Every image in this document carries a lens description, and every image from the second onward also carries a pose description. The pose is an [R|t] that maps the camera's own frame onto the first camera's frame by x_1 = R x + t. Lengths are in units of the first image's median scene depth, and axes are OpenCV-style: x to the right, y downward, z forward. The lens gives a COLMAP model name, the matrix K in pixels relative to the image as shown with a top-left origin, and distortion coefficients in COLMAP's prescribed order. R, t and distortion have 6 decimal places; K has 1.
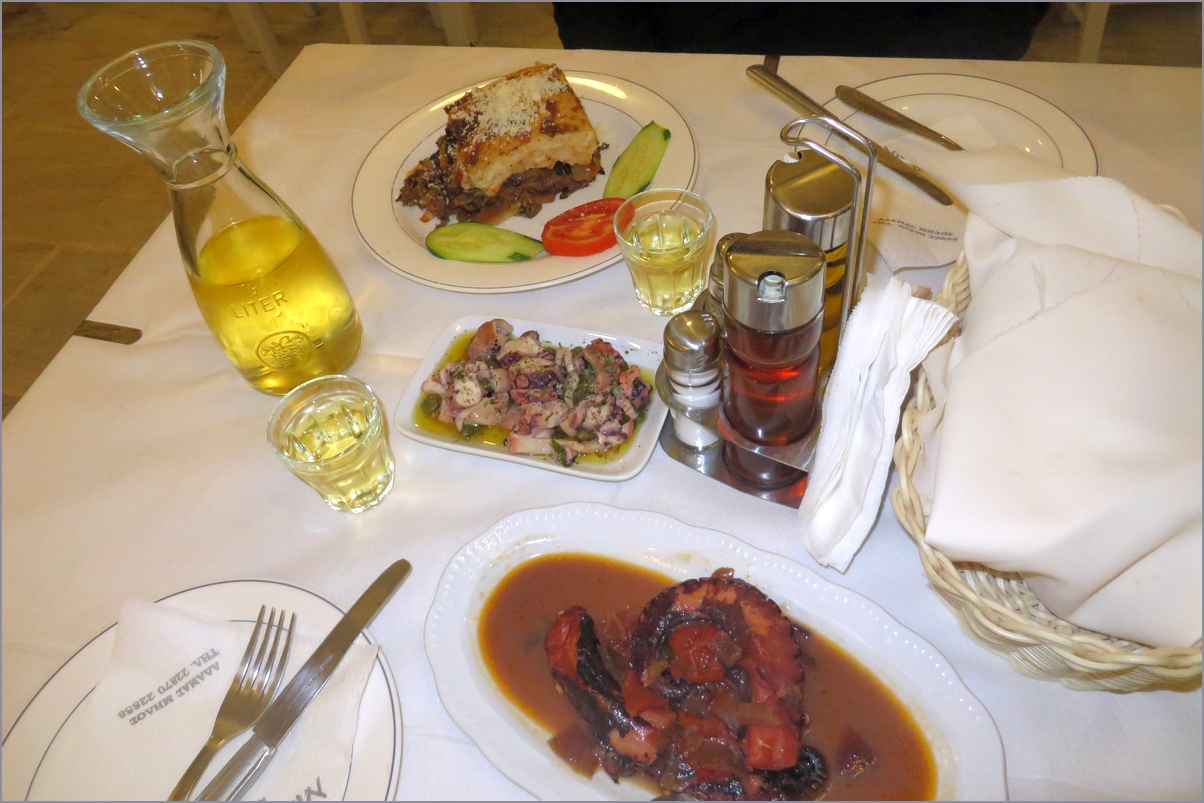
lens RADIAL K [[902.2, 0, 600.8], [0, 902.2, 402.6], [0, 0, 1]] dist [-0.012050, 0.000149]
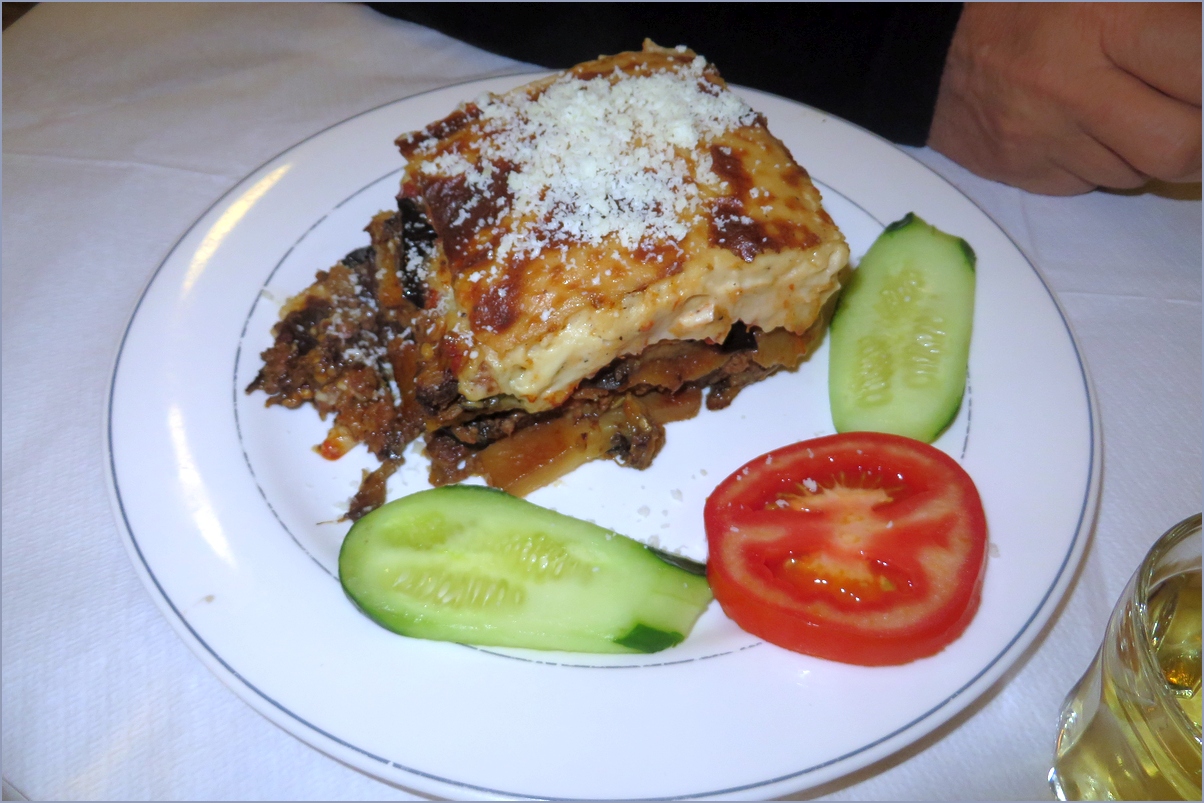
lens RADIAL K [[902.2, 0, 603.6], [0, 902.2, 401.0], [0, 0, 1]] dist [-0.012050, 0.000149]
pose [[0.987678, 0.038266, 0.151747, -0.149456], [-0.033731, 0.998907, -0.032348, -0.222818], [-0.152819, 0.026831, 0.987890, 0.659429]]
